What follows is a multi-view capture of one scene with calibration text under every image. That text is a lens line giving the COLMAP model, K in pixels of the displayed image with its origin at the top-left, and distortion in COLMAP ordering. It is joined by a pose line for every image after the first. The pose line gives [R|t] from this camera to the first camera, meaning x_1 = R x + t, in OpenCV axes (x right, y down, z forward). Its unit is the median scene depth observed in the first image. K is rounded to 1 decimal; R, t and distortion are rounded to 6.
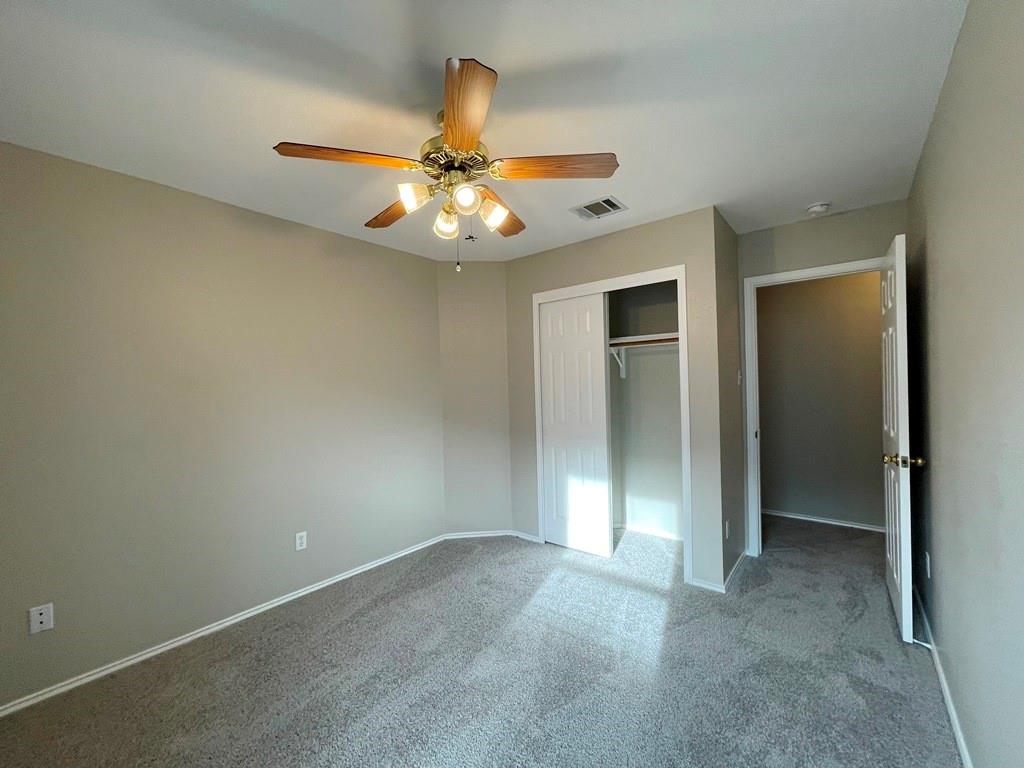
lens RADIAL K [[413.0, 0, 515.8], [0, 413.0, 382.1], [0, 0, 1]] dist [-0.003210, 0.000374]
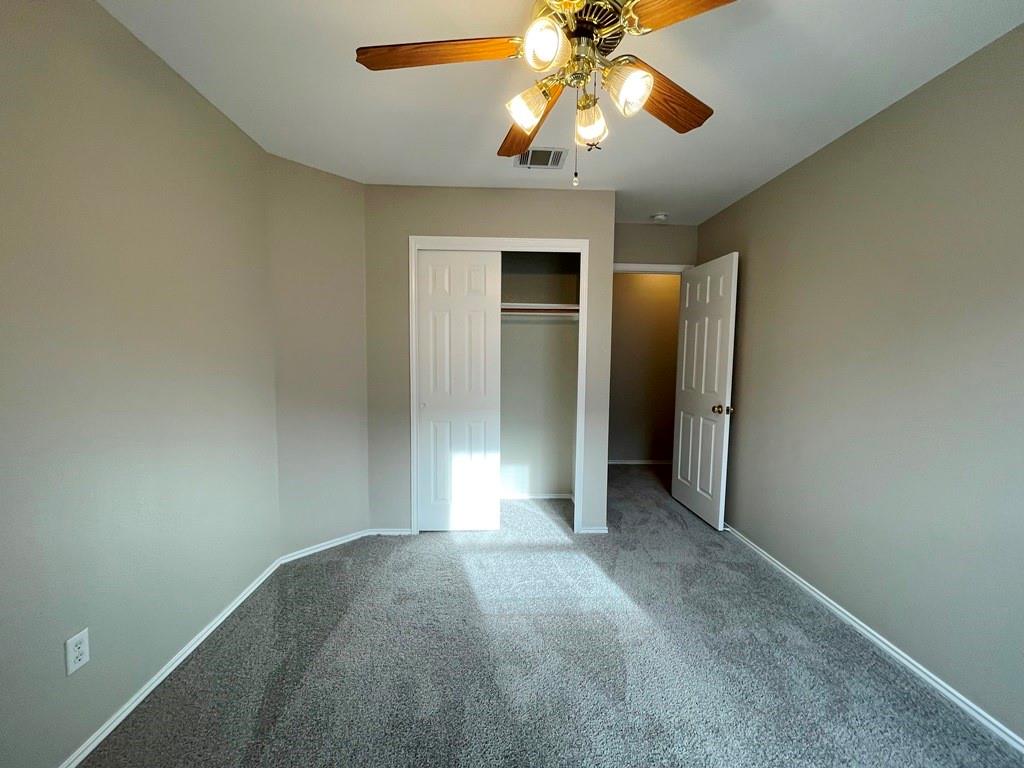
lens RADIAL K [[413.0, 0, 512.3], [0, 413.0, 382.4], [0, 0, 1]] dist [-0.003210, 0.000374]
pose [[0.748596, -0.014742, 0.662863, -0.445652], [-0.030949, 0.997886, 0.057145, 0.026200], [-0.662304, -0.063293, 0.746557, 0.315122]]
